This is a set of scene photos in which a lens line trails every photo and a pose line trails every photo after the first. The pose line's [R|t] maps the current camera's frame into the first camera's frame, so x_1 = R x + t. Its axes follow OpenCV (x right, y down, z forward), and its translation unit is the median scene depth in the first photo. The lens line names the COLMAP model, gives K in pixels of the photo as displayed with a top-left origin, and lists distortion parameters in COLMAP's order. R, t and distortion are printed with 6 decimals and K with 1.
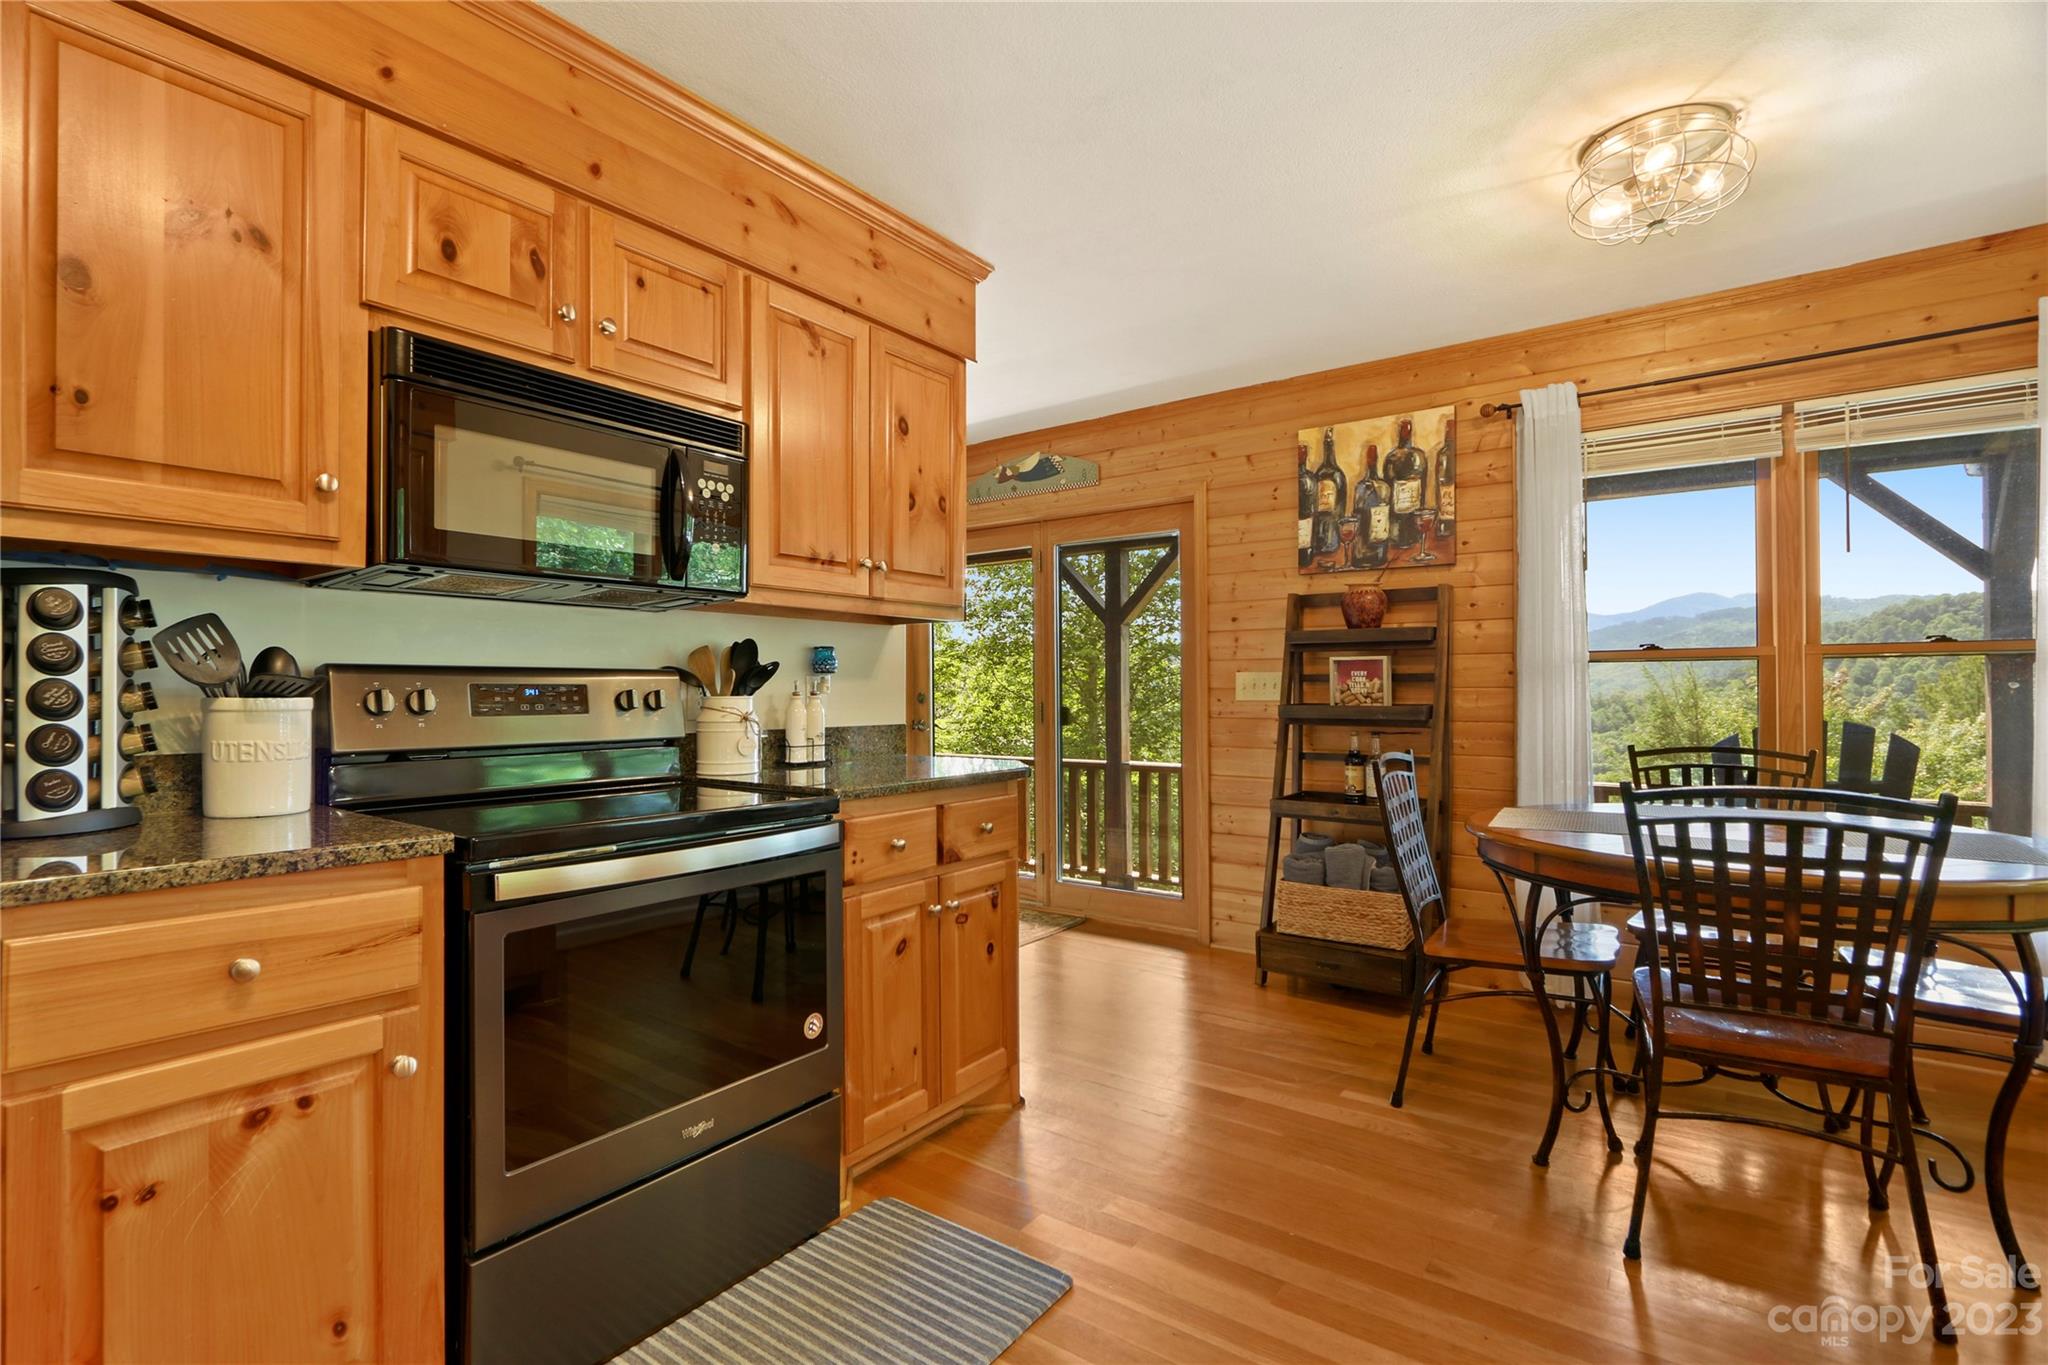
lens RADIAL K [[953.1, 0, 1025.4], [0, 953.1, 684.9], [0, 0, 1]] dist [-0.009228, 0.003639]
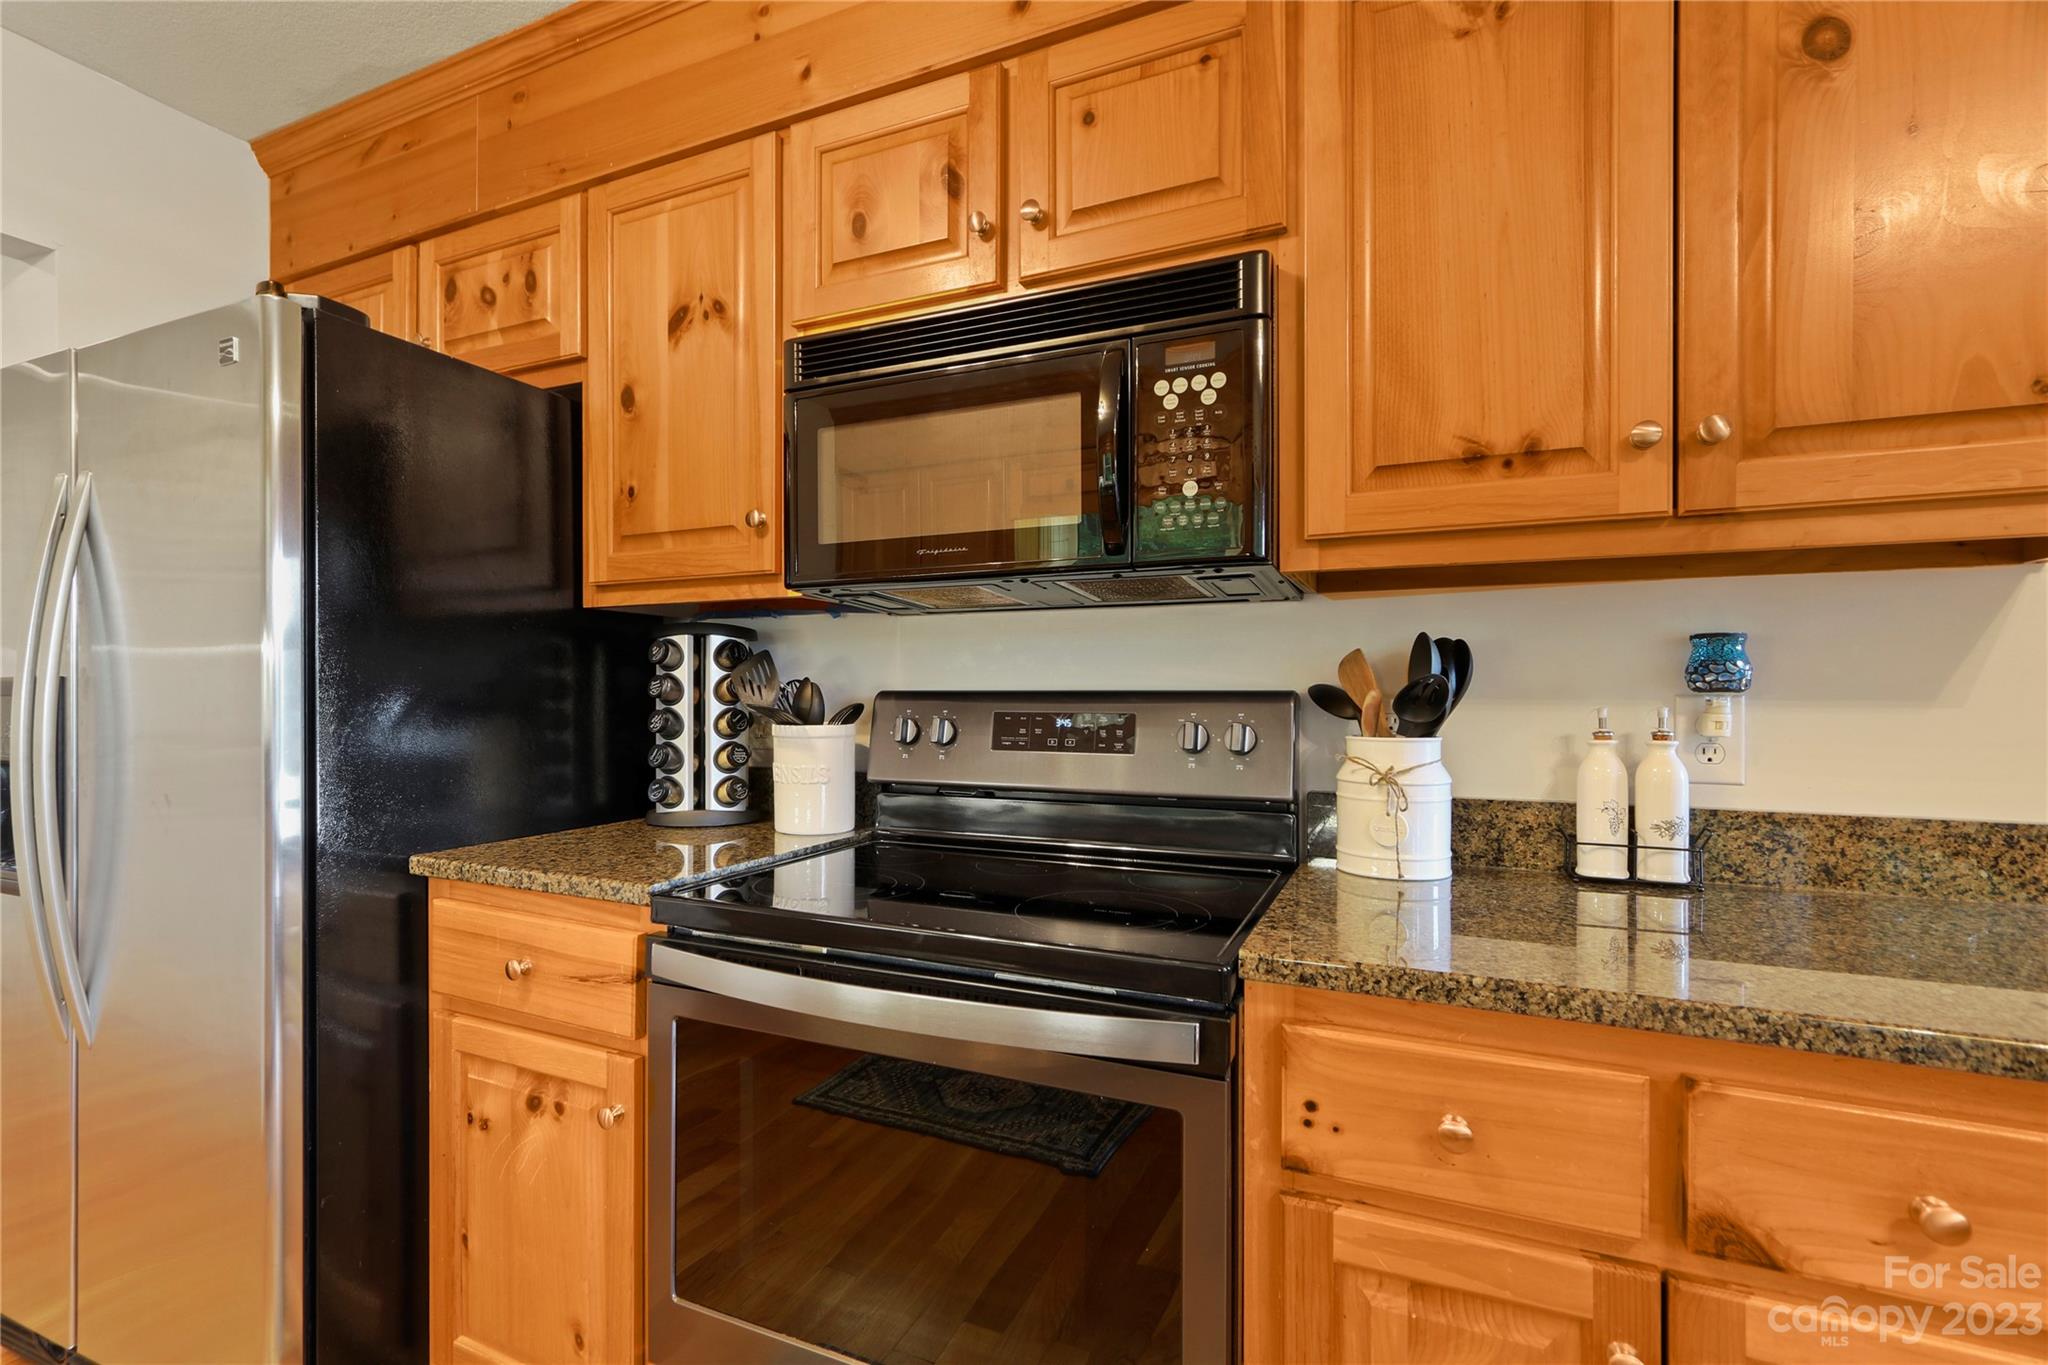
lens RADIAL K [[953.1, 0, 1013.9], [0, 953.1, 693.3], [0, 0, 1]] dist [-0.009228, 0.003639]
pose [[0.184401, 0.009305, -0.982807, 0.262296], [0.006334, 0.999923, 0.010655, -0.027052], [0.982831, -0.008190, 0.184328, 0.871220]]
